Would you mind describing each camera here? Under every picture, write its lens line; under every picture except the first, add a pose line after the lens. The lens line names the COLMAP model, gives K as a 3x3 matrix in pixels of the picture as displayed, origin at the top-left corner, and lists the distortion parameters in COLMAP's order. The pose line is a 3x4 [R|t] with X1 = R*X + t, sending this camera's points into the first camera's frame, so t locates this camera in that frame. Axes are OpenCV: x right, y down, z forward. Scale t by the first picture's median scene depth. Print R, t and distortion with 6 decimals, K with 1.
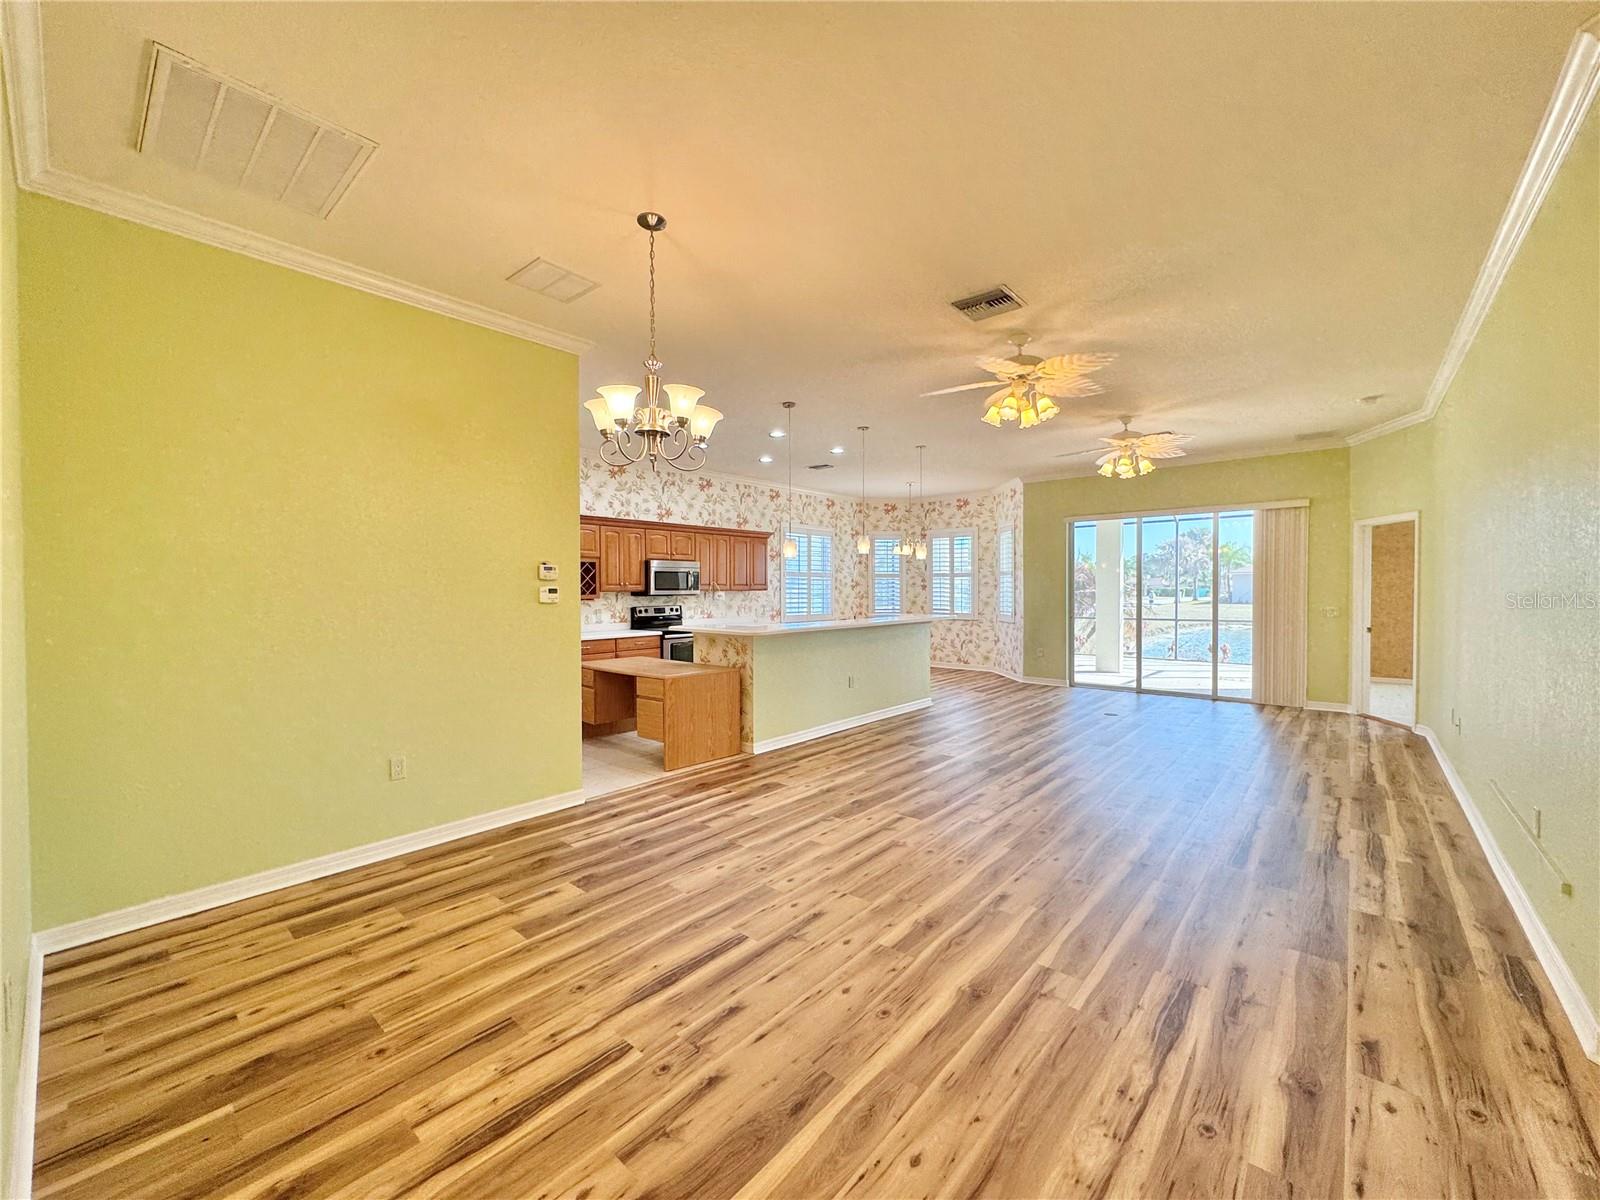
lens RADIAL K [[638.1, 0, 801.3], [0, 638.1, 601.7], [0, 0, 1]] dist [-0.003821, 0.000769]
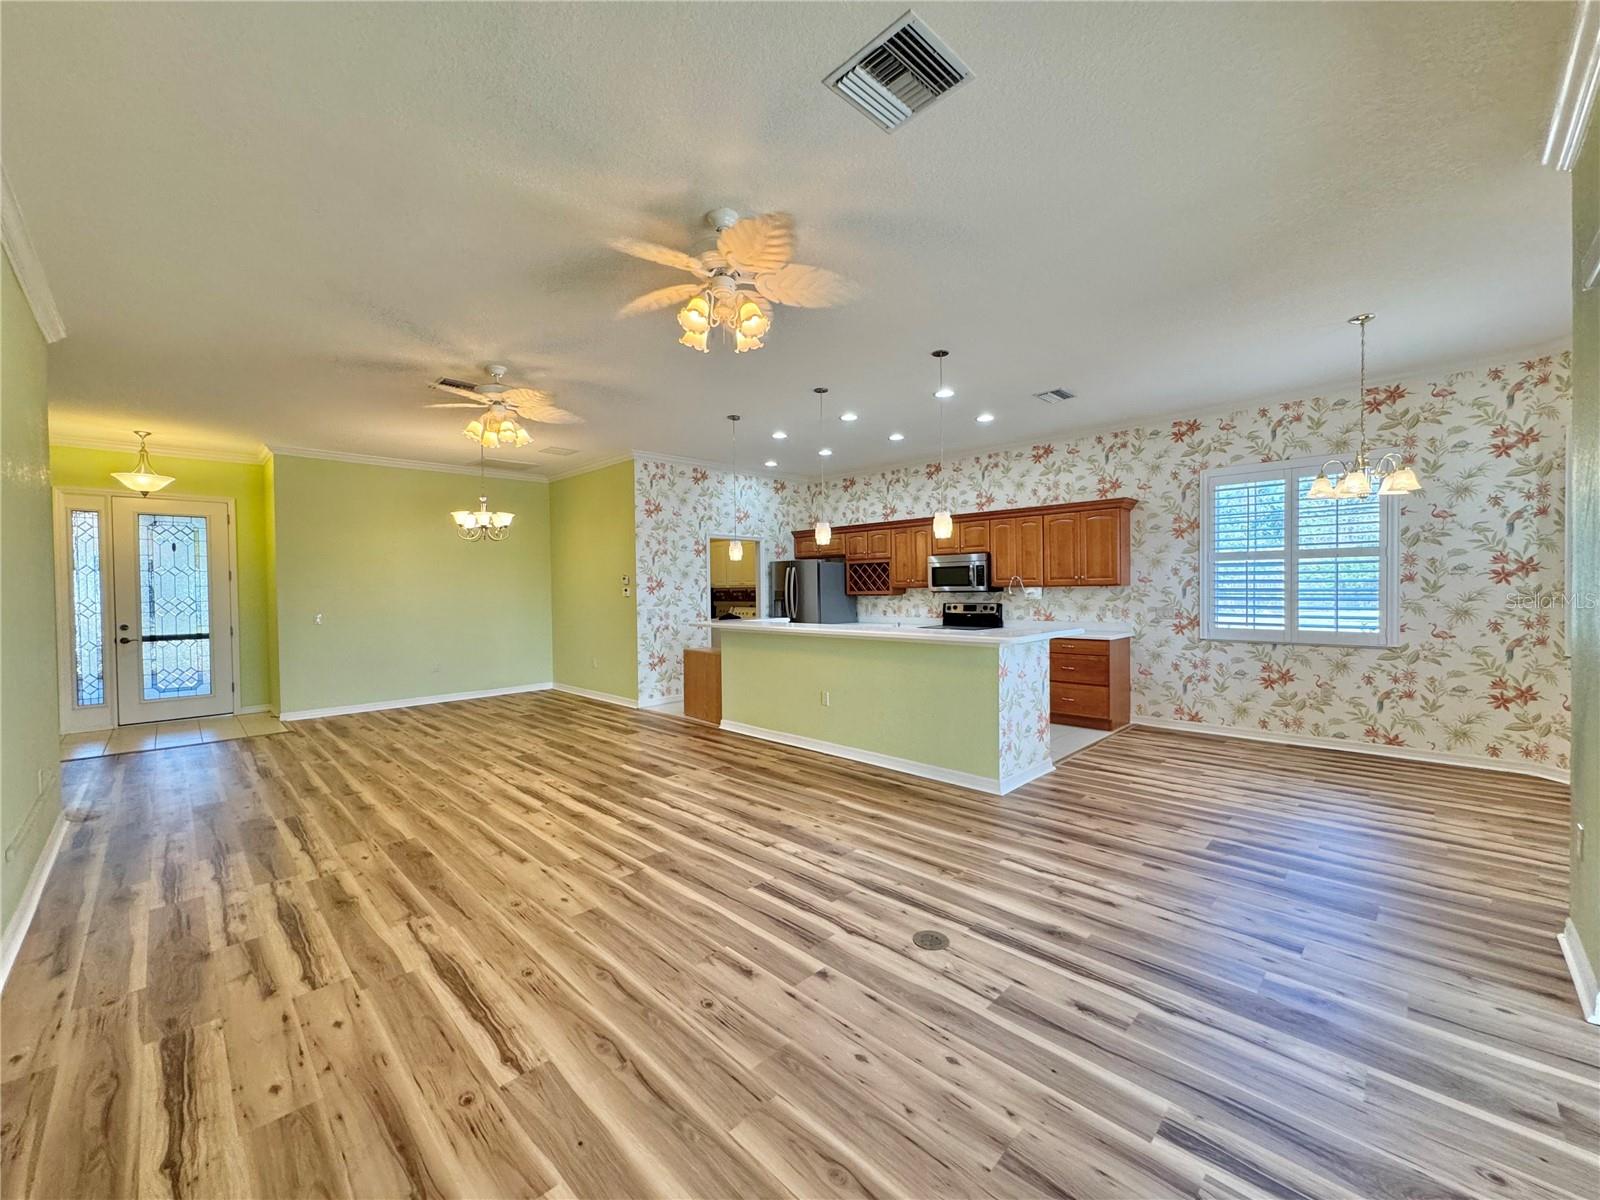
lens RADIAL K [[638.1, 0, 802.2], [0, 638.1, 600.7], [0, 0, 1]] dist [-0.003821, 0.000769]
pose [[-0.068530, 0.025537, -0.997322, 0.775434], [-0.007492, 0.999631, 0.026111, -0.020568], [0.997621, 0.009262, -0.068314, 0.873640]]
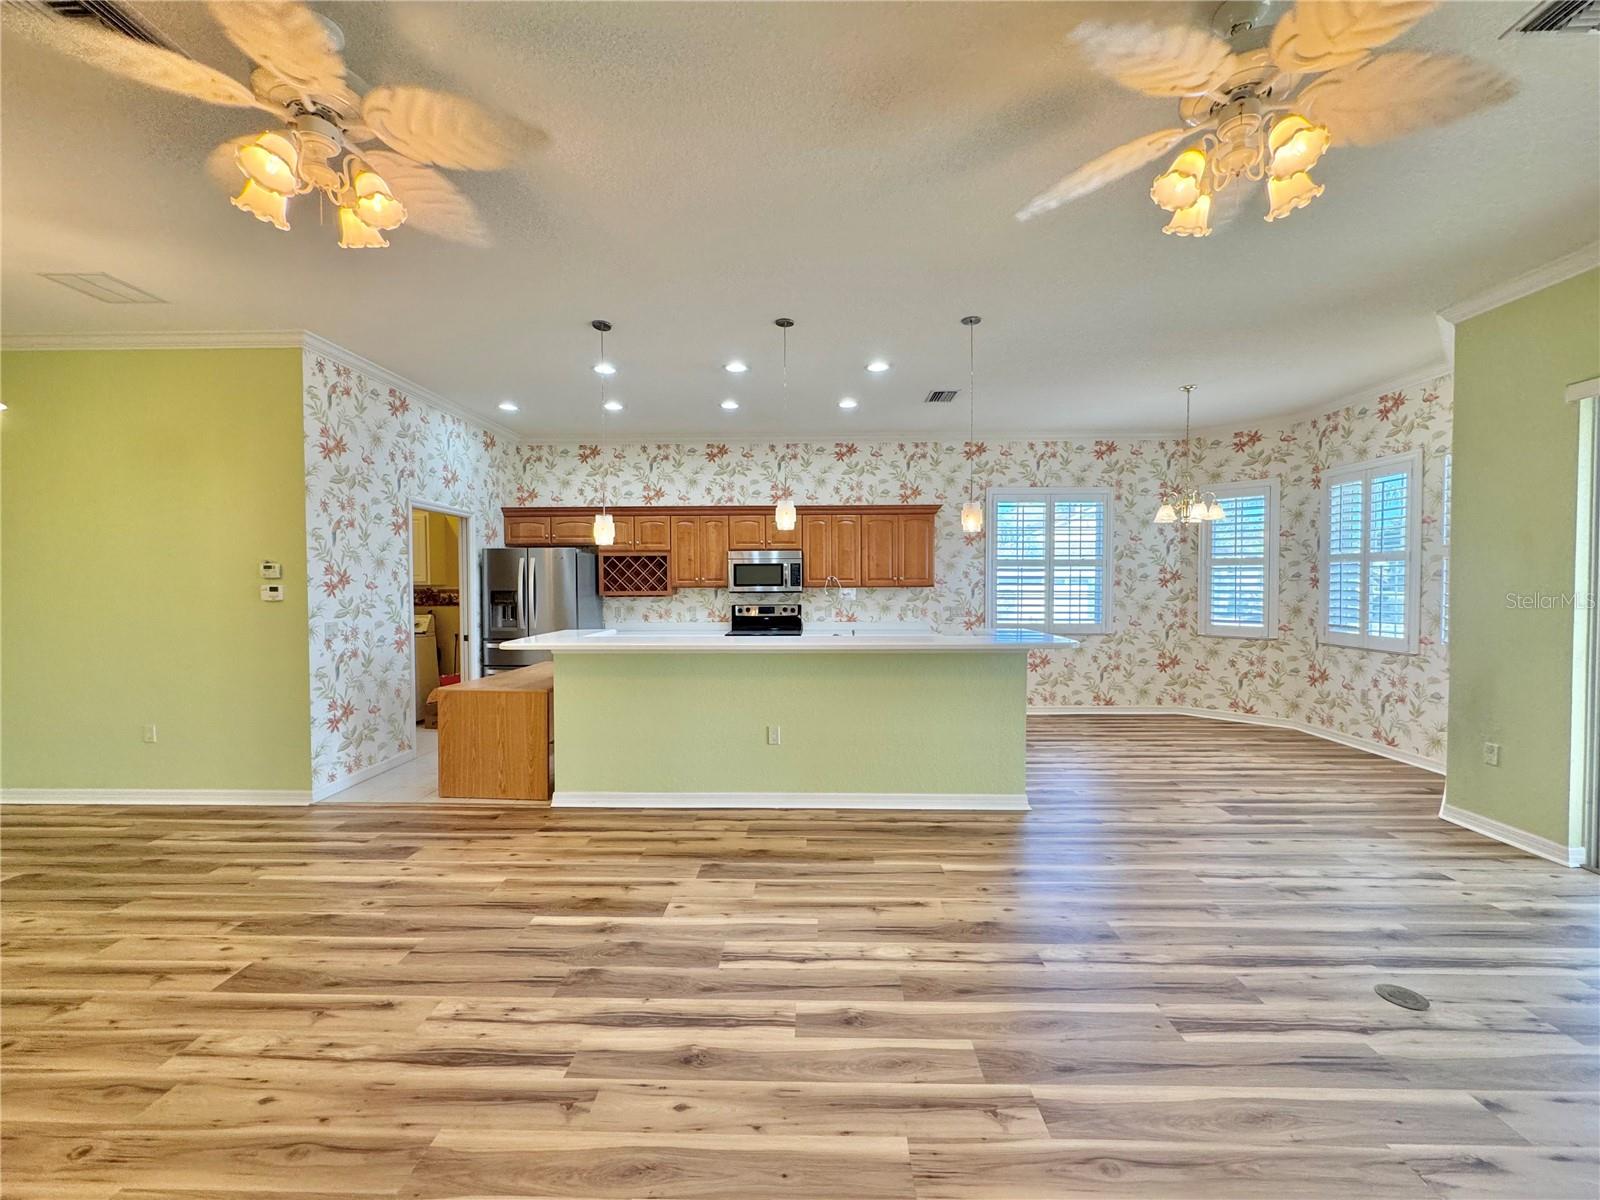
lens RADIAL K [[638.1, 0, 802.1], [0, 638.1, 600.4], [0, 0, 1]] dist [-0.003821, 0.000769]
pose [[0.637496, 0.023858, -0.770084, 0.490662], [-0.015665, 0.999715, 0.018005, -0.015993], [0.770295, 0.000585, 0.637688, 0.529485]]
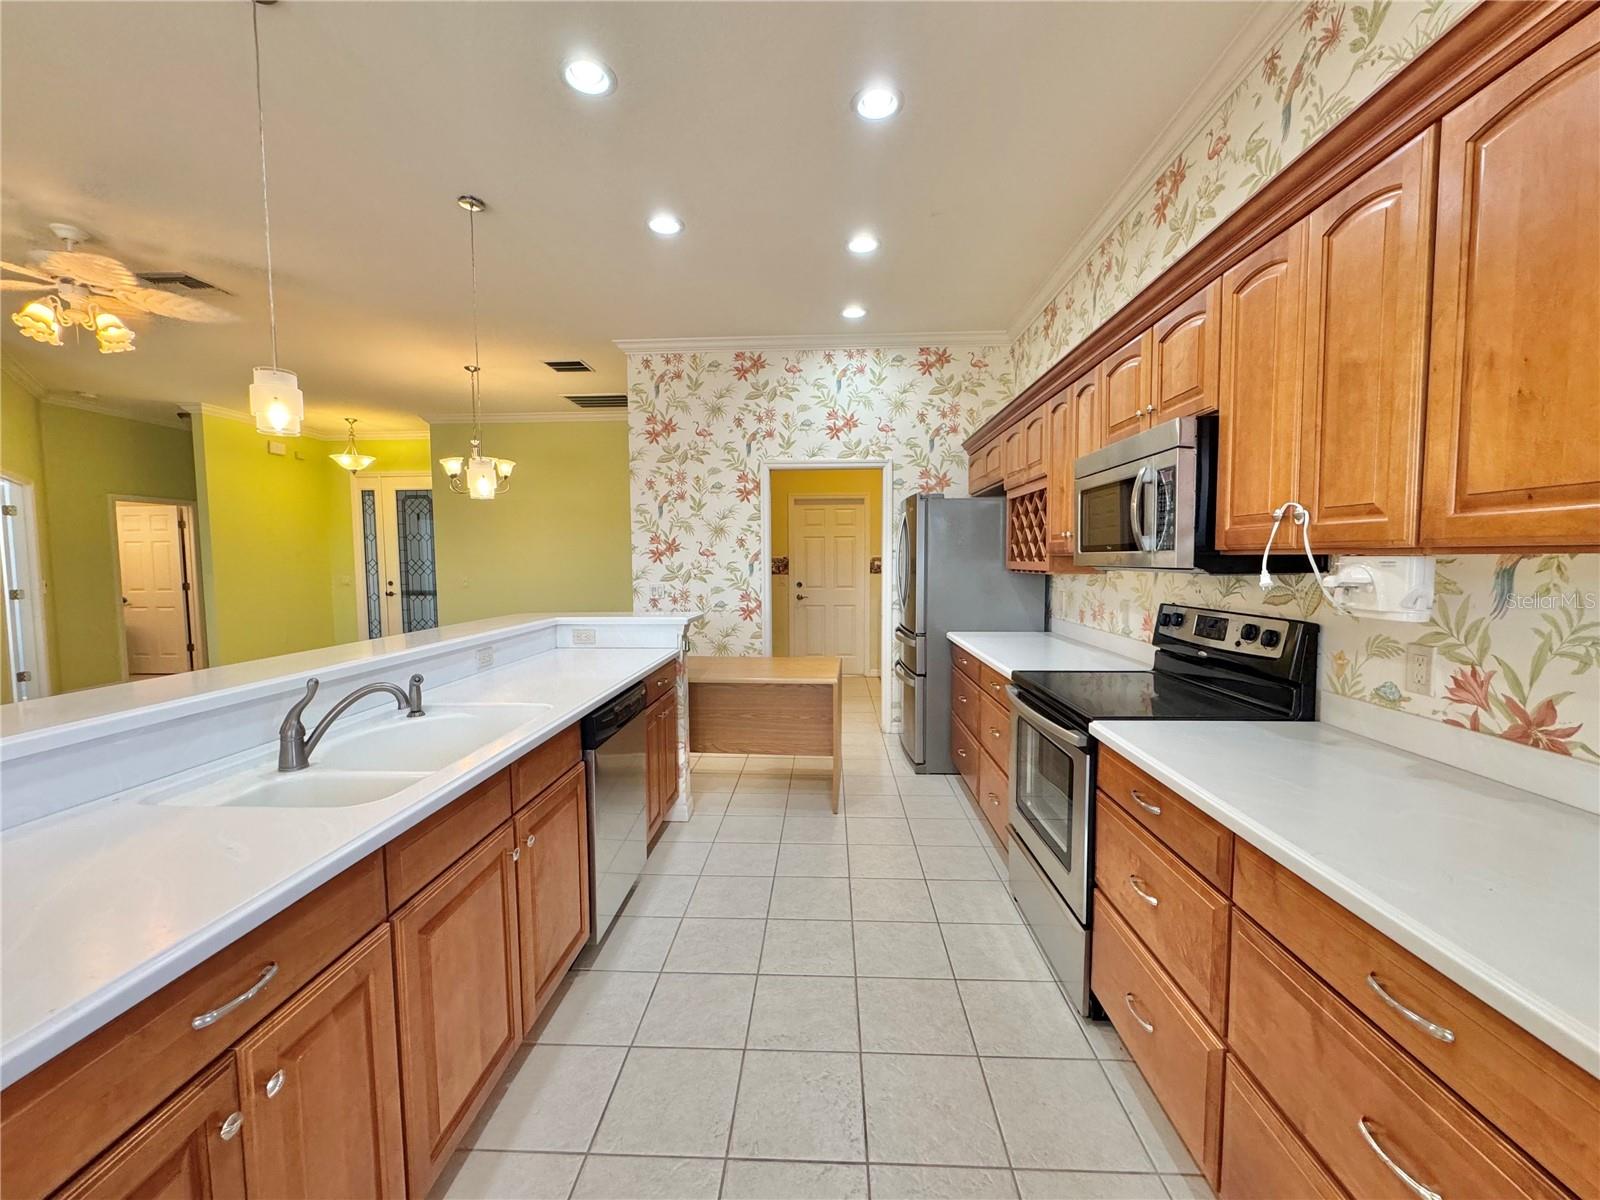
lens RADIAL K [[638.1, 0, 802.7], [0, 638.1, 600.3], [0, 0, 1]] dist [-0.003821, 0.000769]
pose [[-0.783434, 0.051726, -0.619319, 0.080392], [-0.002841, 0.996222, 0.086798, -0.021203], [0.621468, 0.069760, -0.780327, 1.174253]]
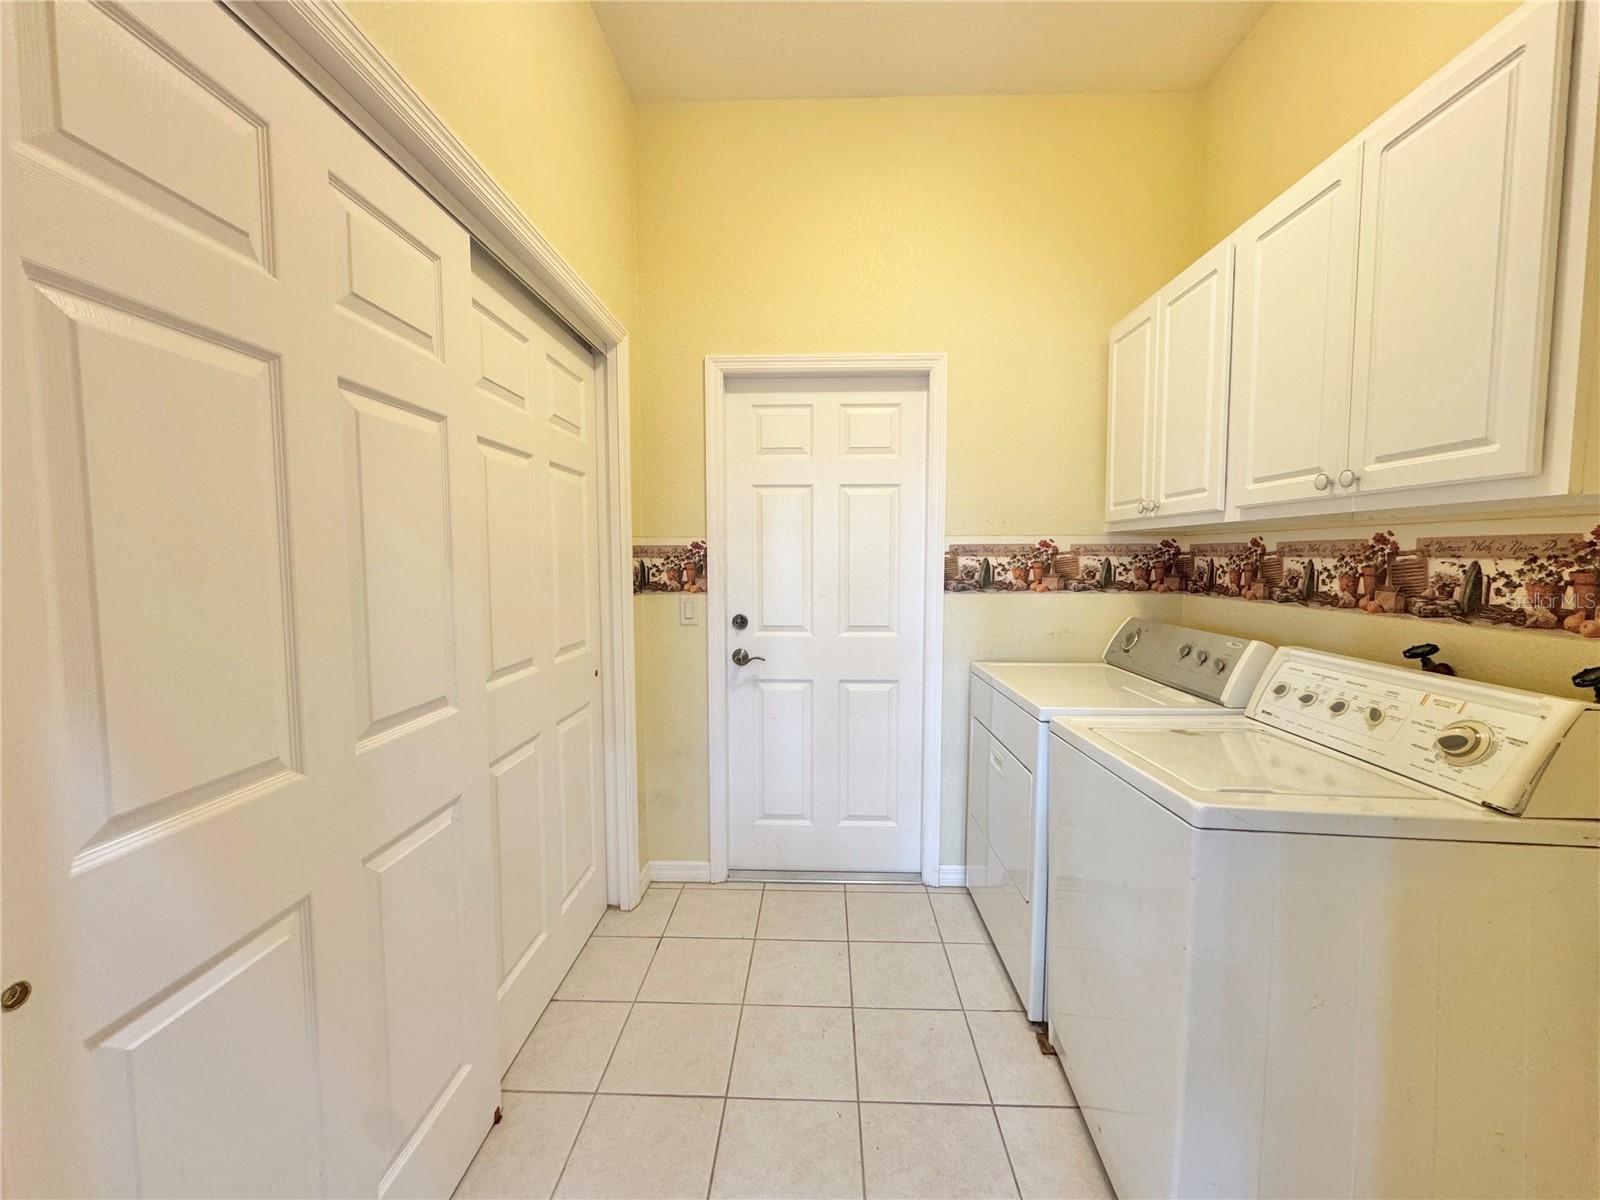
lens RADIAL K [[645.3, 0, 799.0], [0, 645.3, 585.8], [0, 0, 1]] dist [0.000061, 0.000010]
pose [[-0.783112, 0.049886, -0.619876, -0.329316], [-0.008423, 0.995835, 0.090783, -0.011014], [0.621823, 0.076315, -0.779431, 0.699833]]
